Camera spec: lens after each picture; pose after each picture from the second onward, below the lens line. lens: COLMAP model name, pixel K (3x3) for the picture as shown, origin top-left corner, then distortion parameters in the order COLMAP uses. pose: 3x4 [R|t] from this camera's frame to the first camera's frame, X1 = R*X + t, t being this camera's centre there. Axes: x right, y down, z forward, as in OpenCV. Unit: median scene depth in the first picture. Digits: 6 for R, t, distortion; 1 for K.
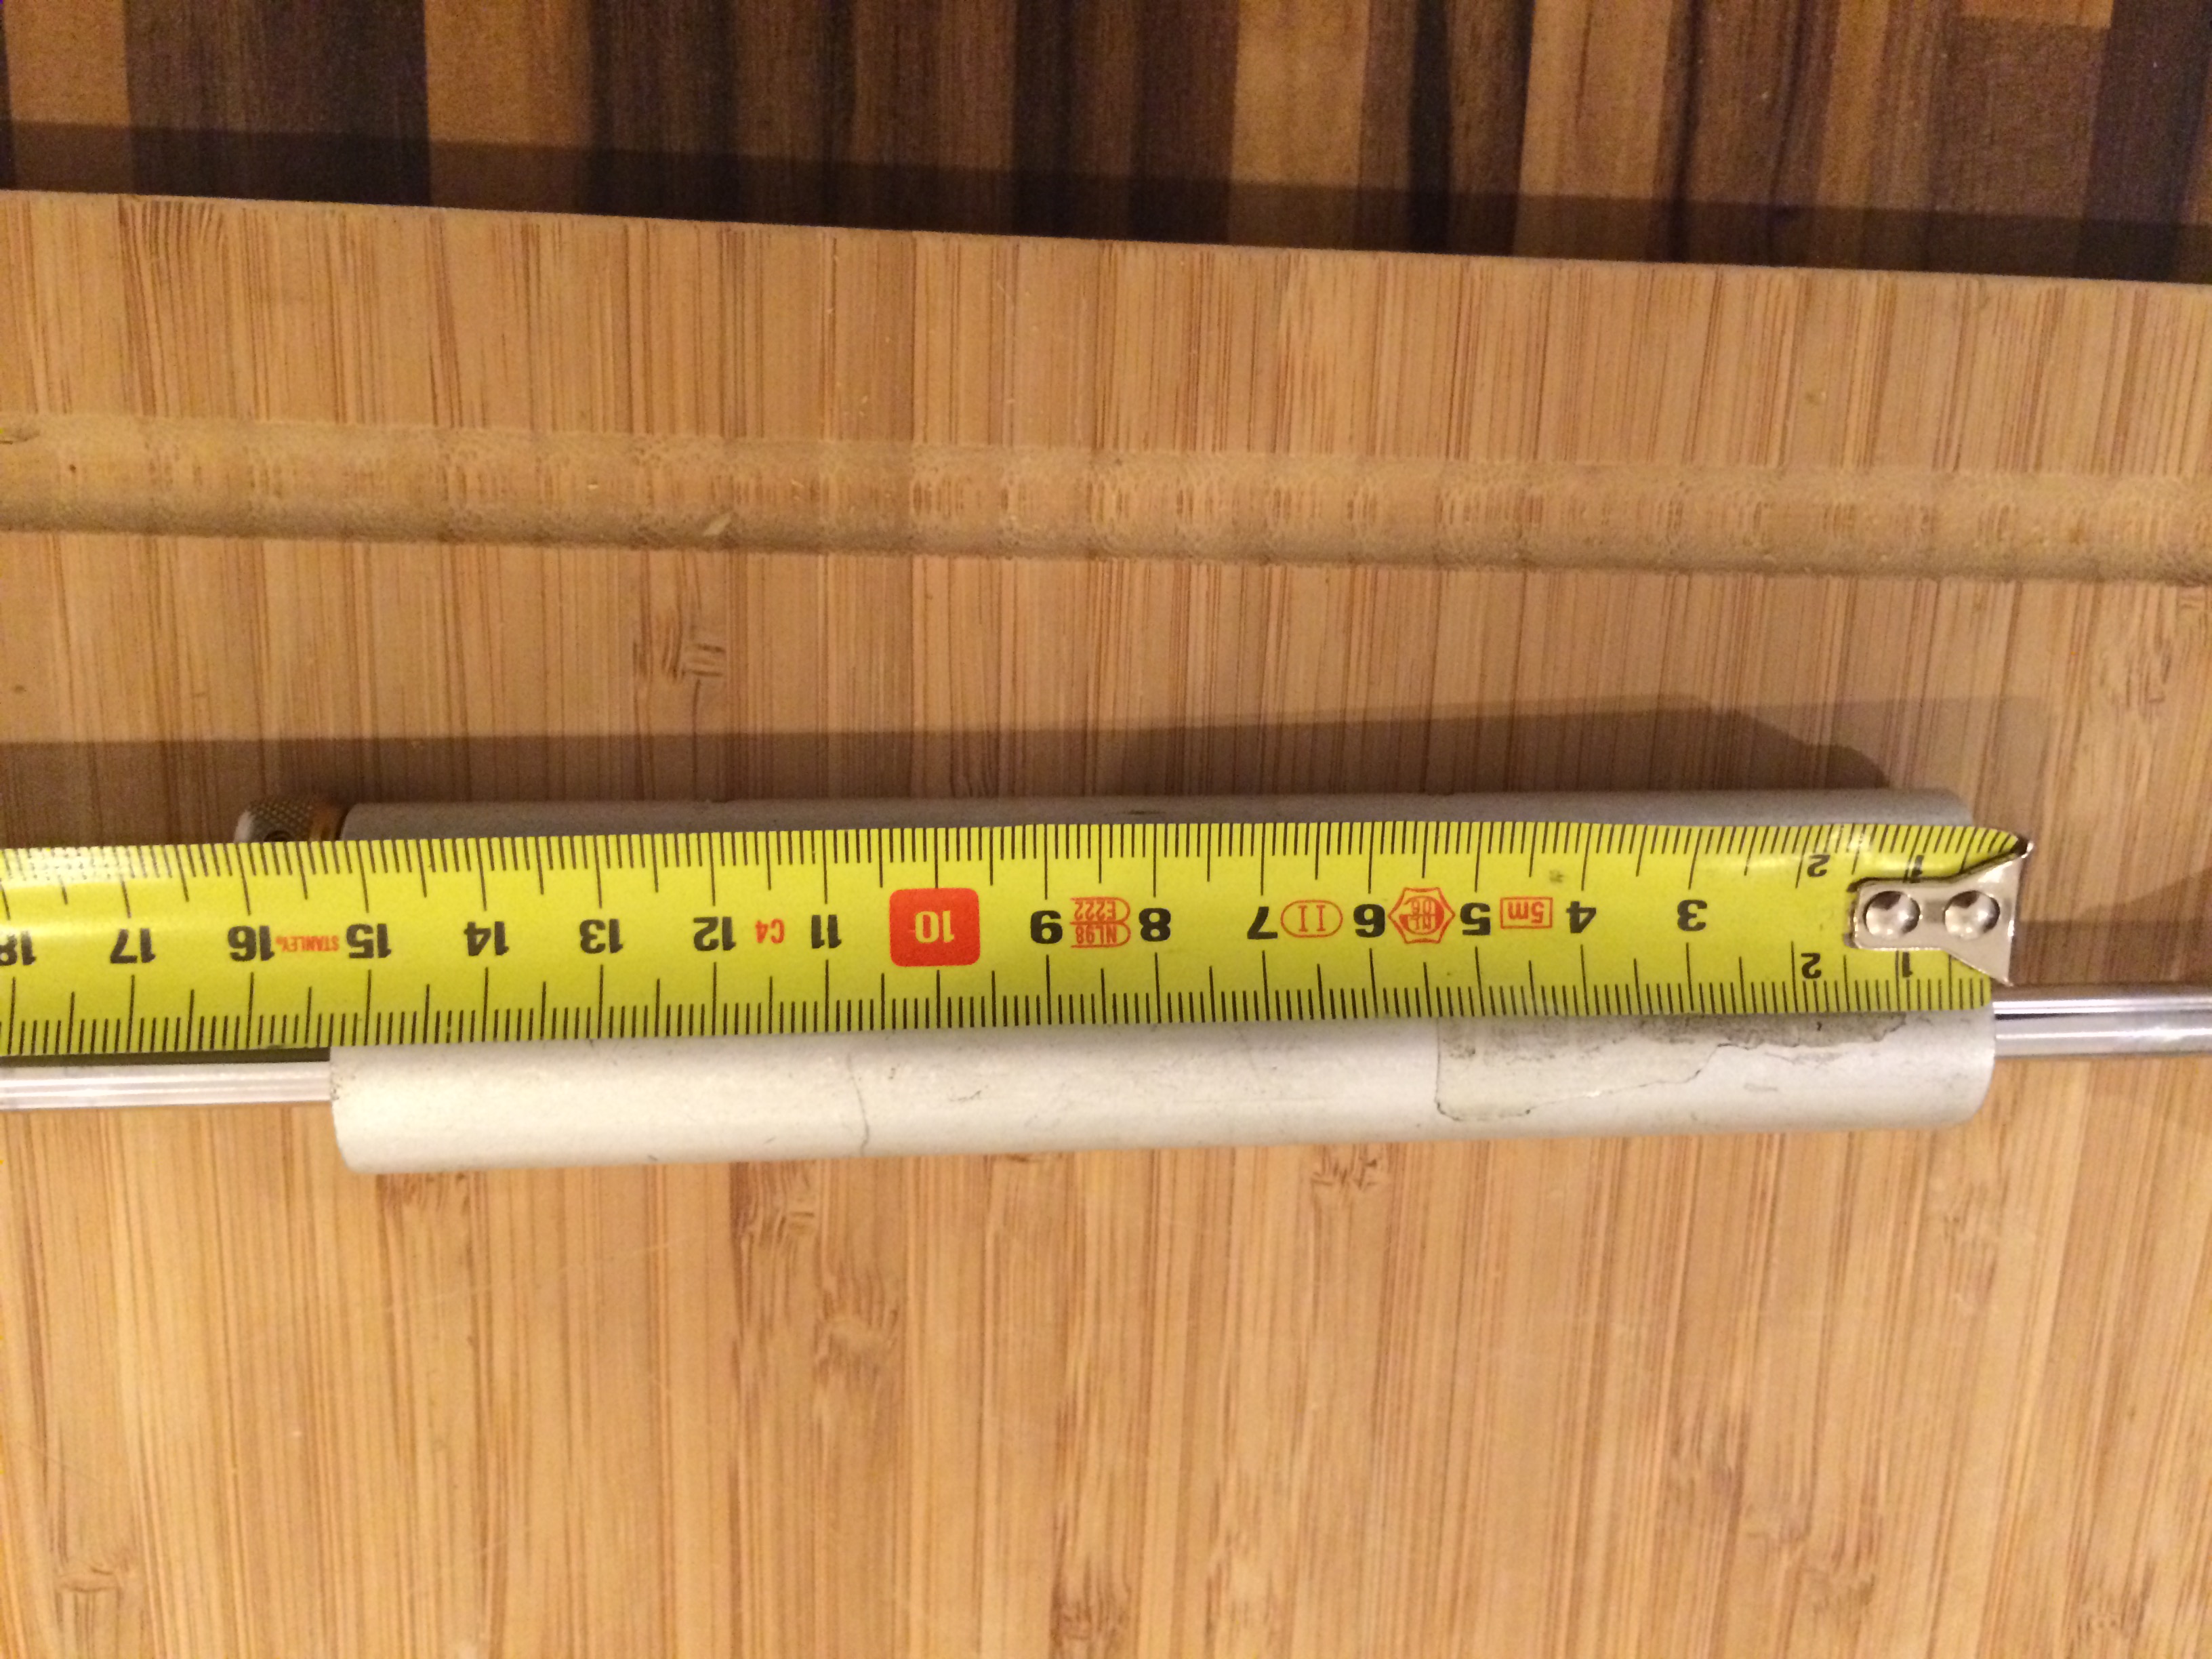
lens RADIAL K [[2003.3, 0, 1106.0], [0, 2003.3, 829.5], [0, 0, 1]] dist [0.088921, -0.181424]
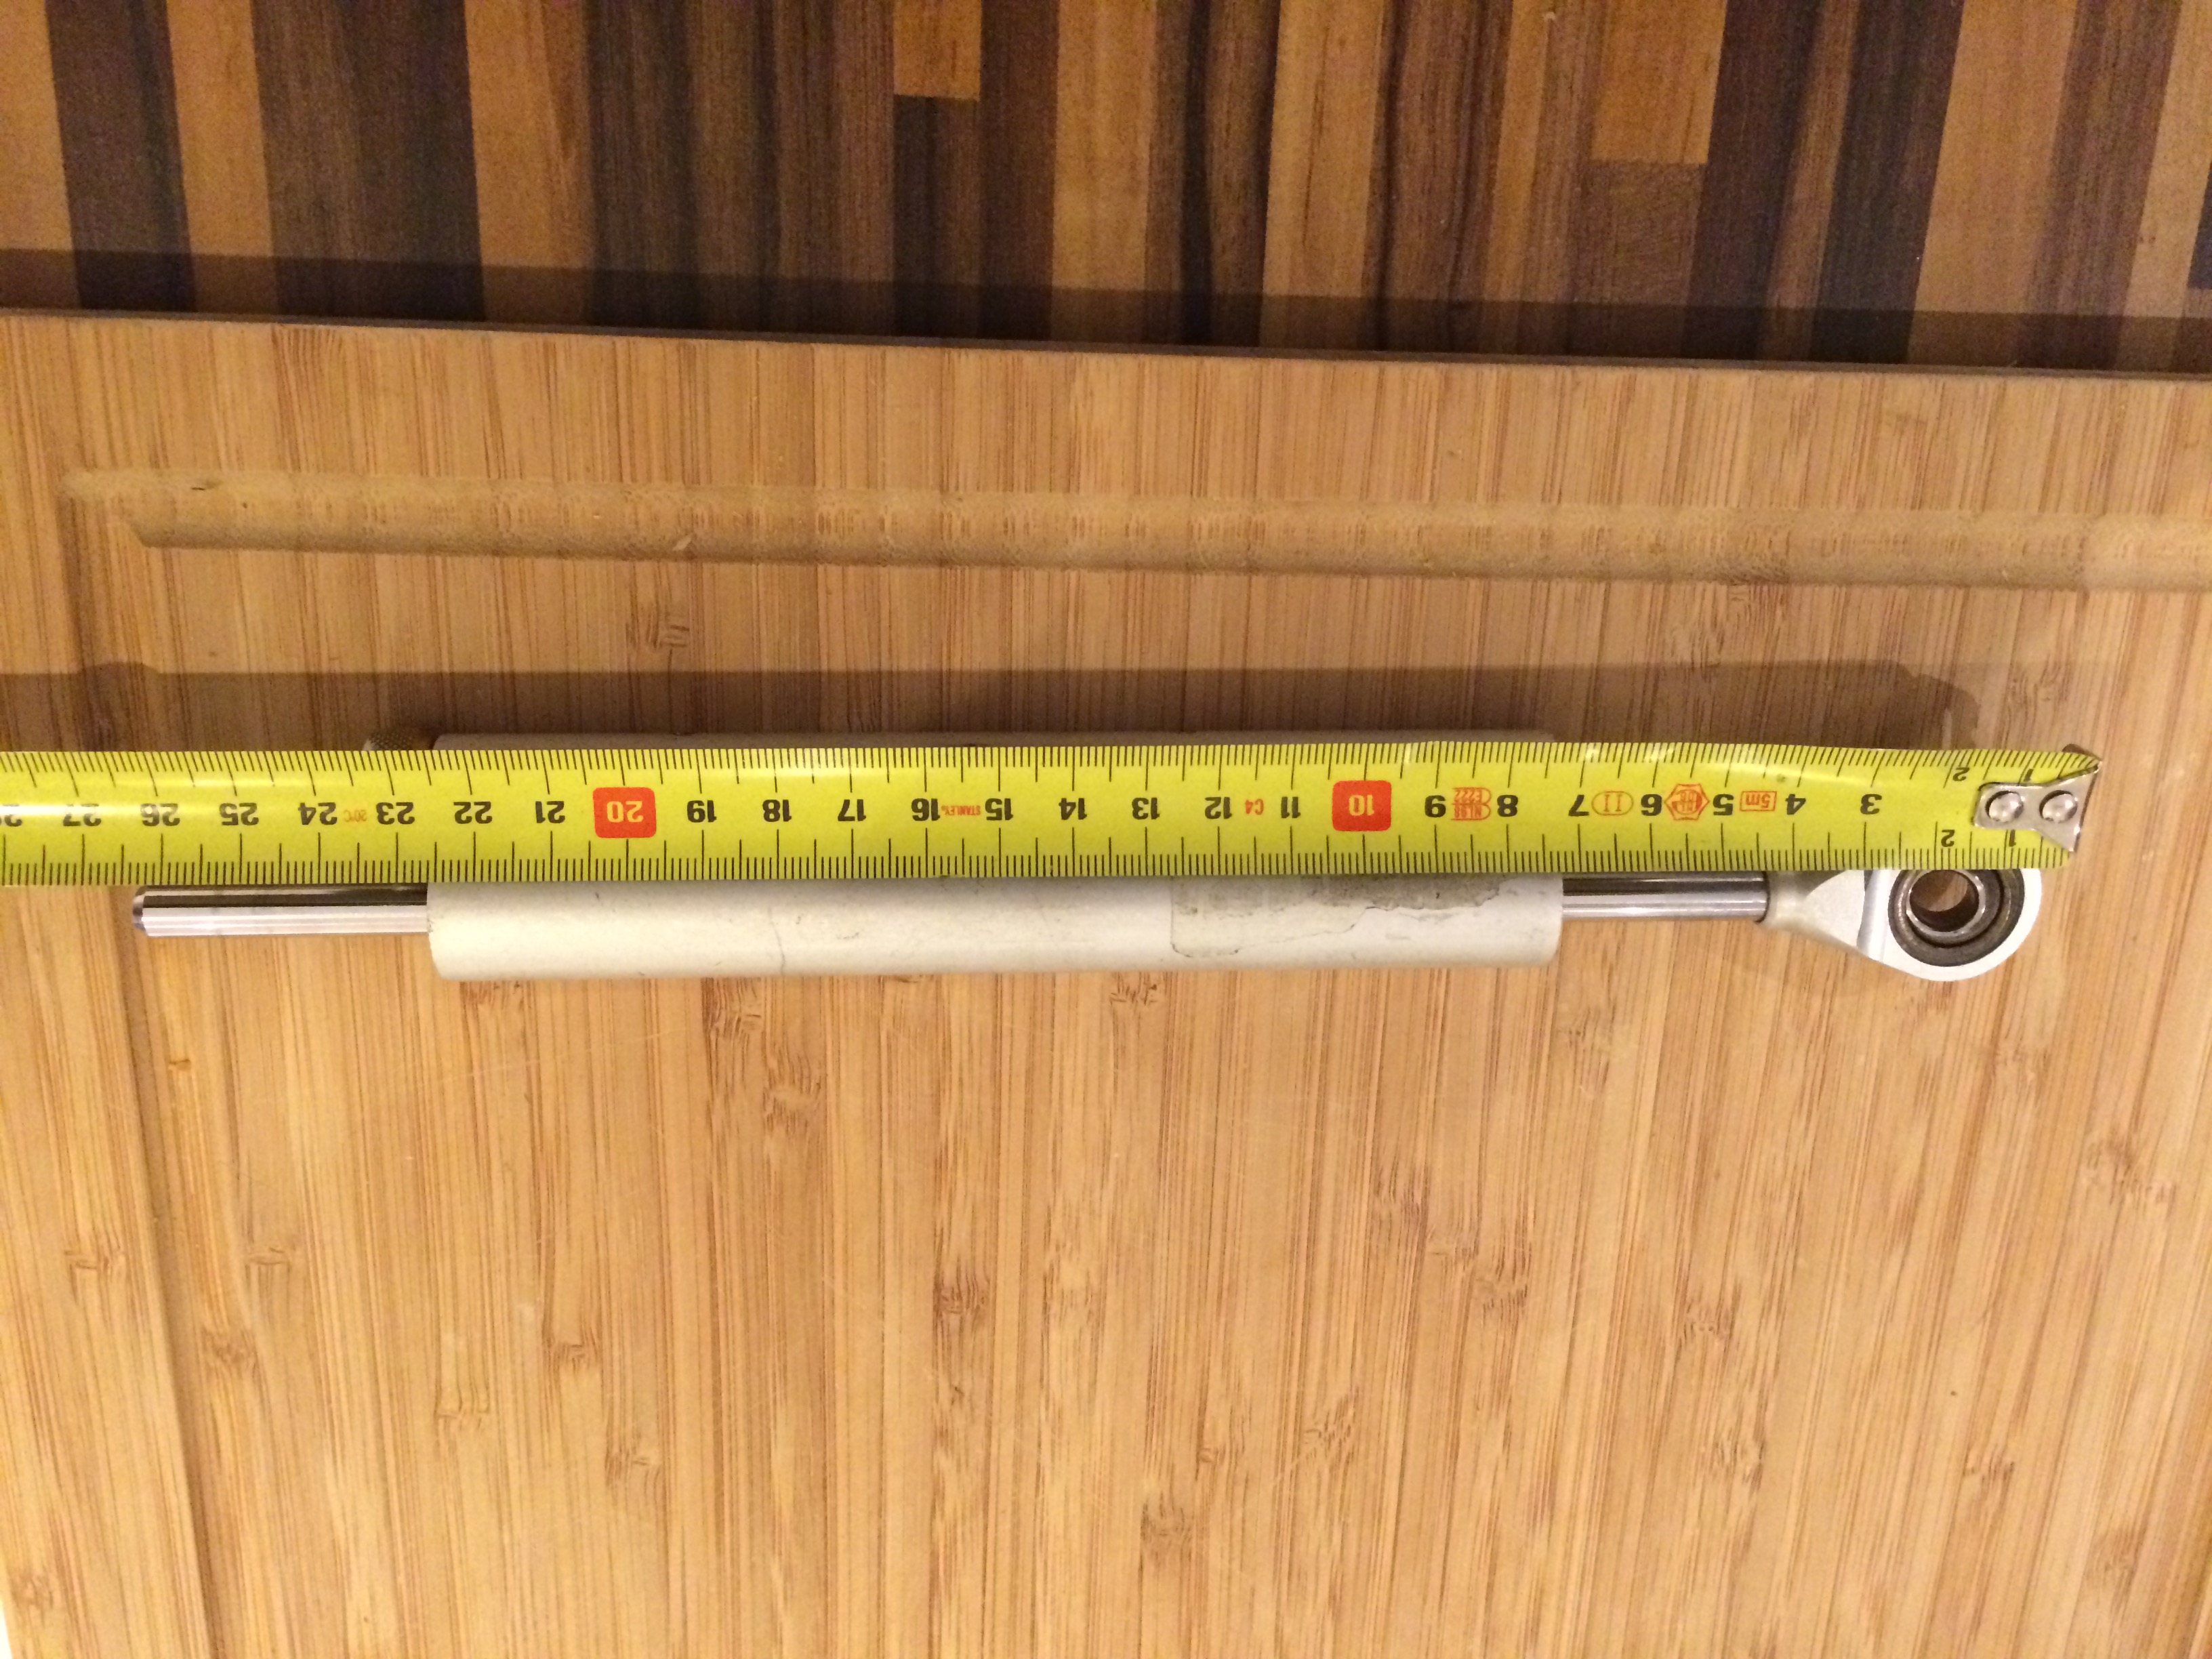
lens RADIAL K [[1967.4, 0, 1106.0], [0, 1967.4, 829.5], [0, 0, 1]] dist [0.081607, -0.135446]
pose [[0.999058, 0.011995, -0.041694, 0.159859], [-0.008636, 0.996772, 0.079823, -0.057068], [0.042516, -0.079388, 0.995937, -0.388179]]
